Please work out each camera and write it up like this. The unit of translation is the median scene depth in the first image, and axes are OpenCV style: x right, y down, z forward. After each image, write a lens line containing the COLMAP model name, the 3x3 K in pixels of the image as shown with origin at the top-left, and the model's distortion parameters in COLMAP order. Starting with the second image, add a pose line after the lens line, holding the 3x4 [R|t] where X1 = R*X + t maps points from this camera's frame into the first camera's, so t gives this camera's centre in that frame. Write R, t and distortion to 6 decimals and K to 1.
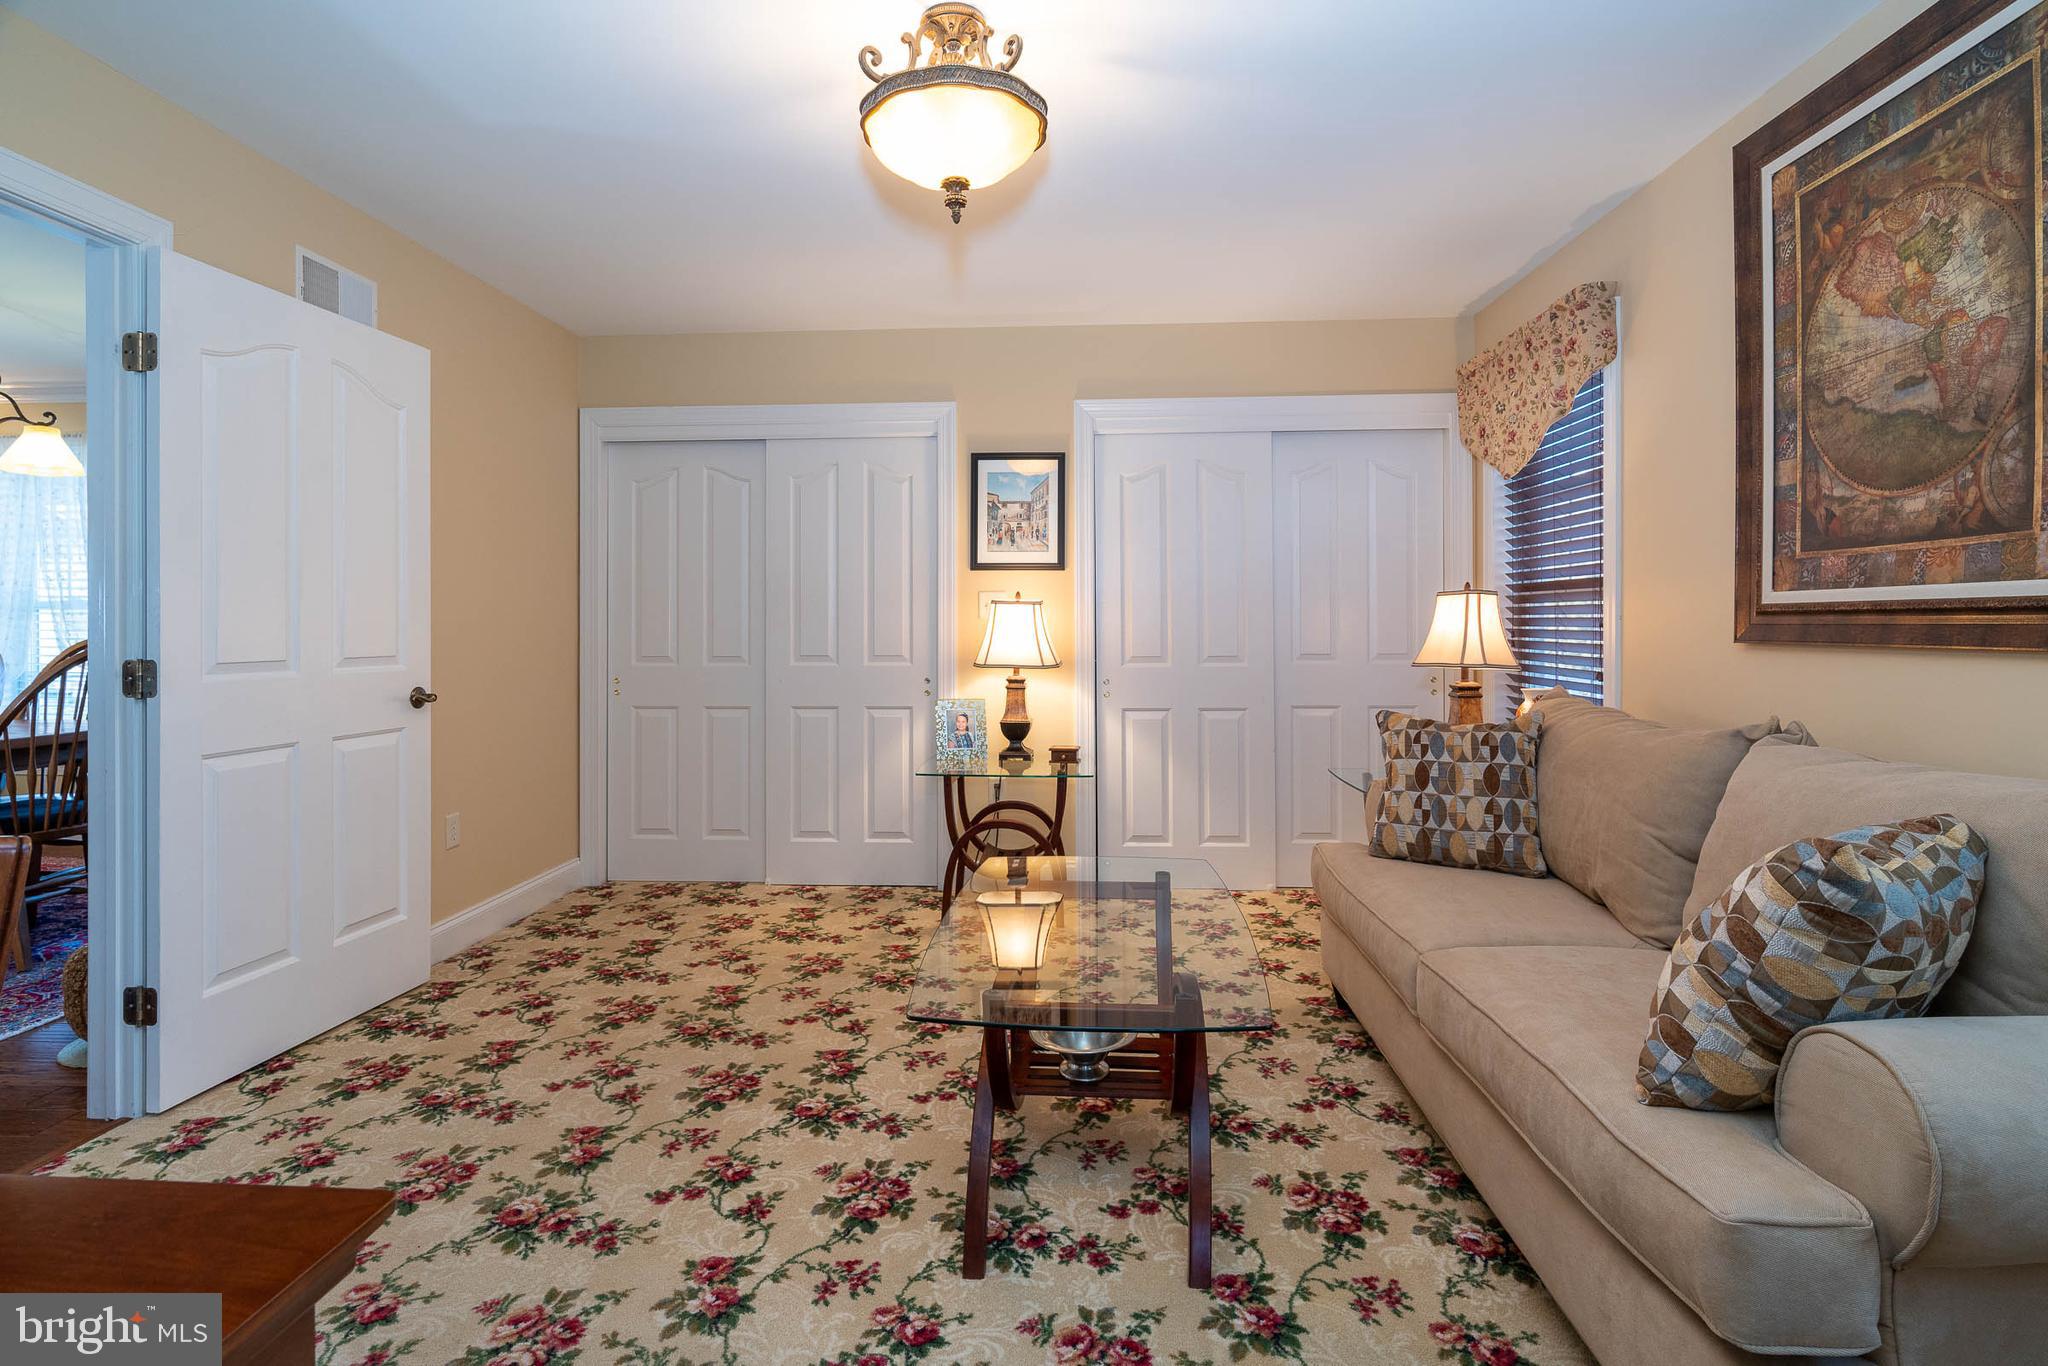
lens RADIAL K [[1031.9, 0, 1019.2], [0, 1031.9, 627.1], [0, 0, 1]] dist [0.004749, 0.001312]
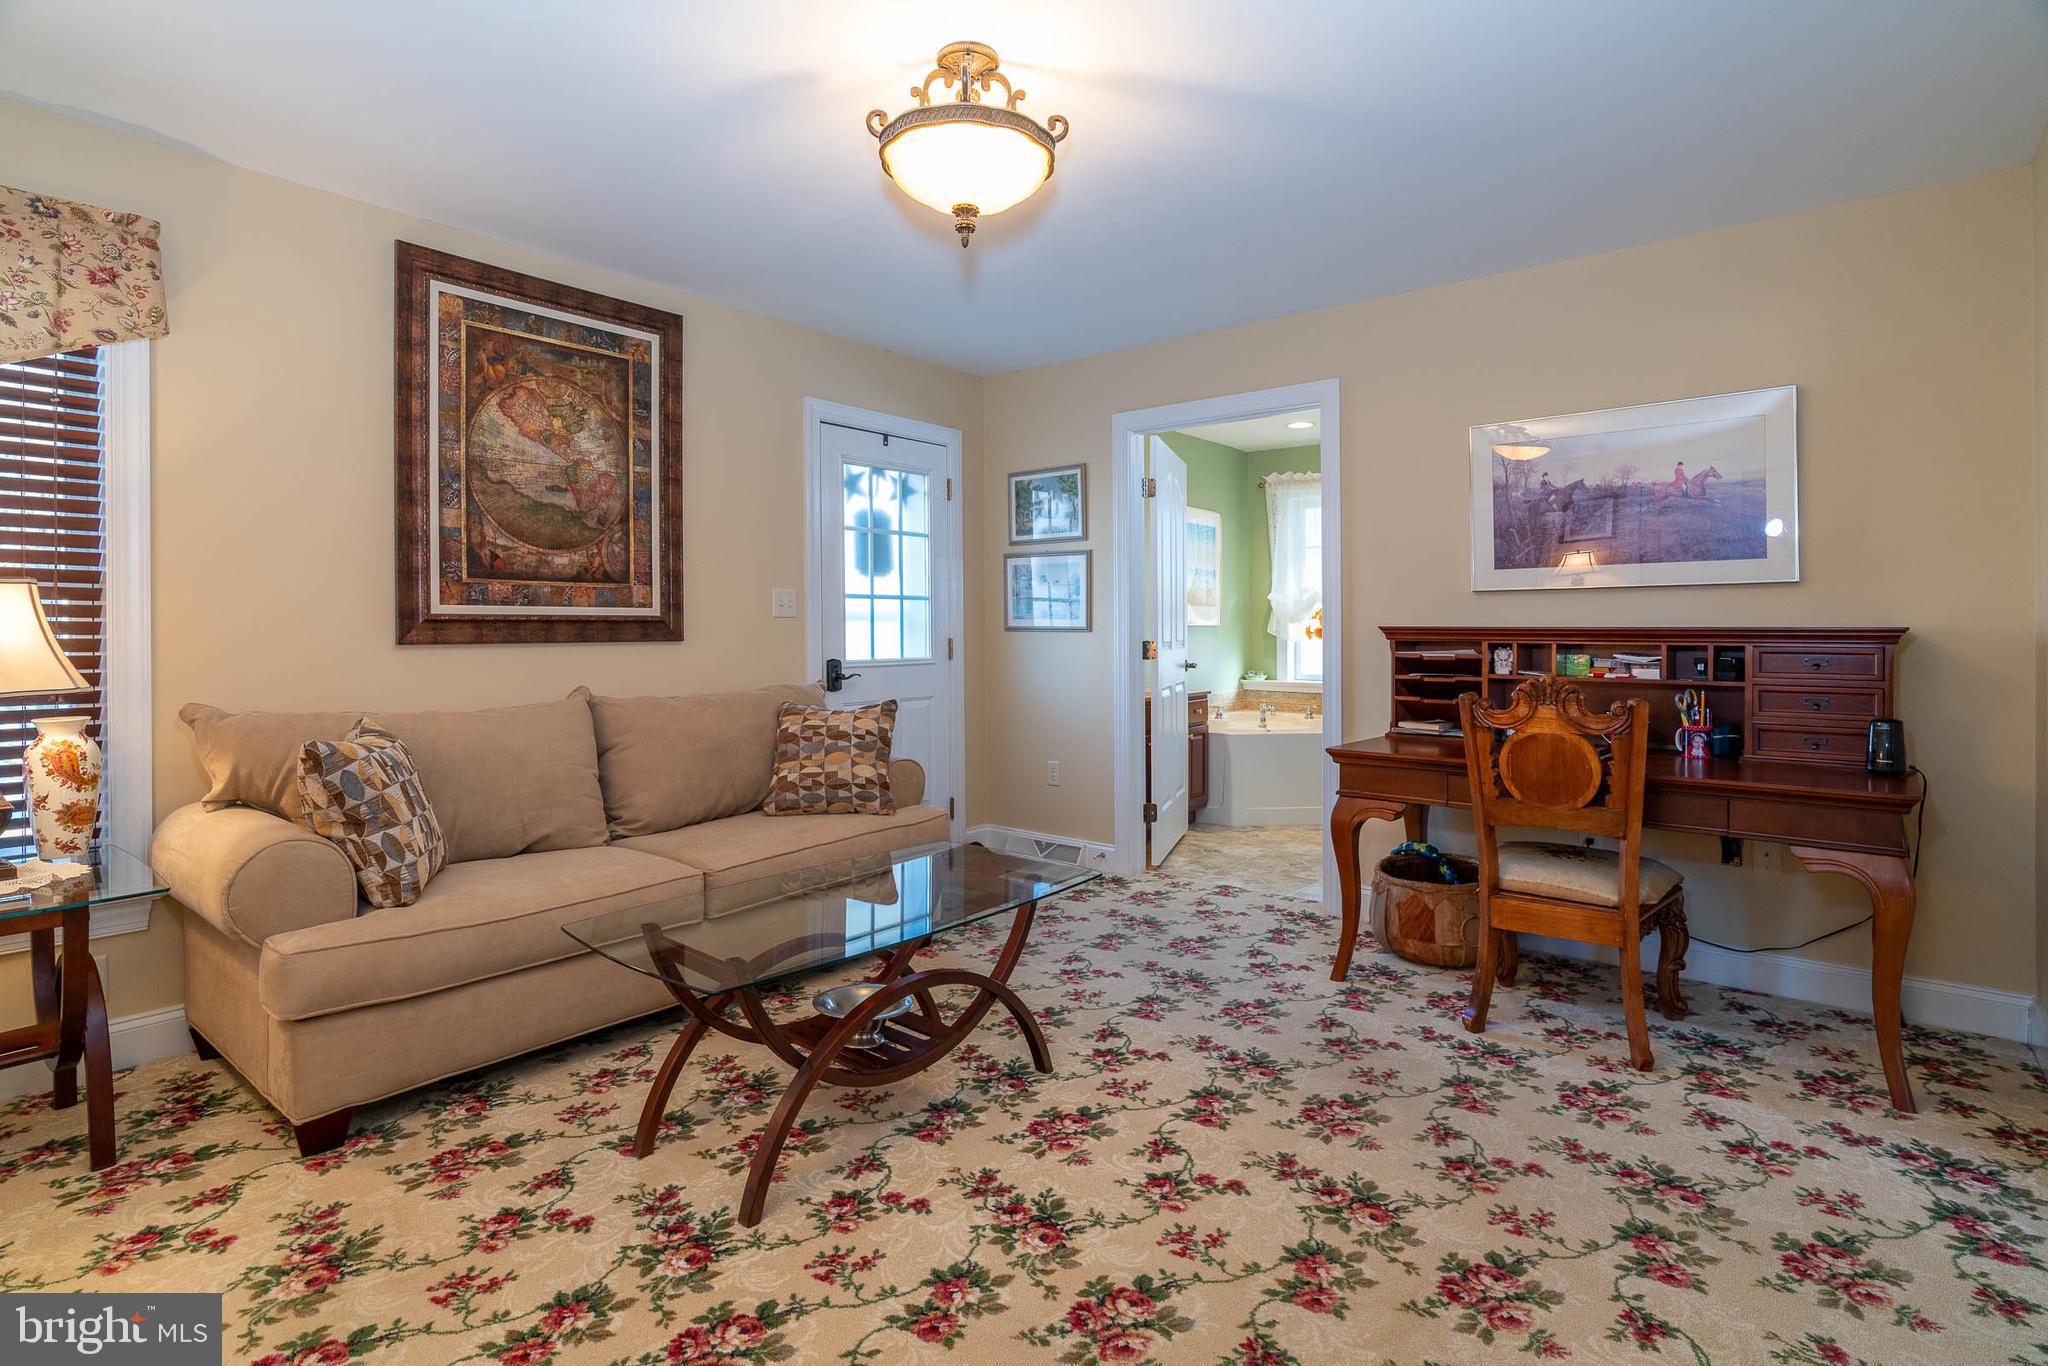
lens RADIAL K [[1031.9, 0, 1019.2], [0, 1031.9, 627.1], [0, 0, 1]] dist [0.004749, 0.001312]
pose [[-0.810521, 0.004848, 0.585690, -0.725391], [0.005828, 0.999983, -0.000212, -0.001156], [-0.585681, 0.003242, -0.810535, 1.831338]]
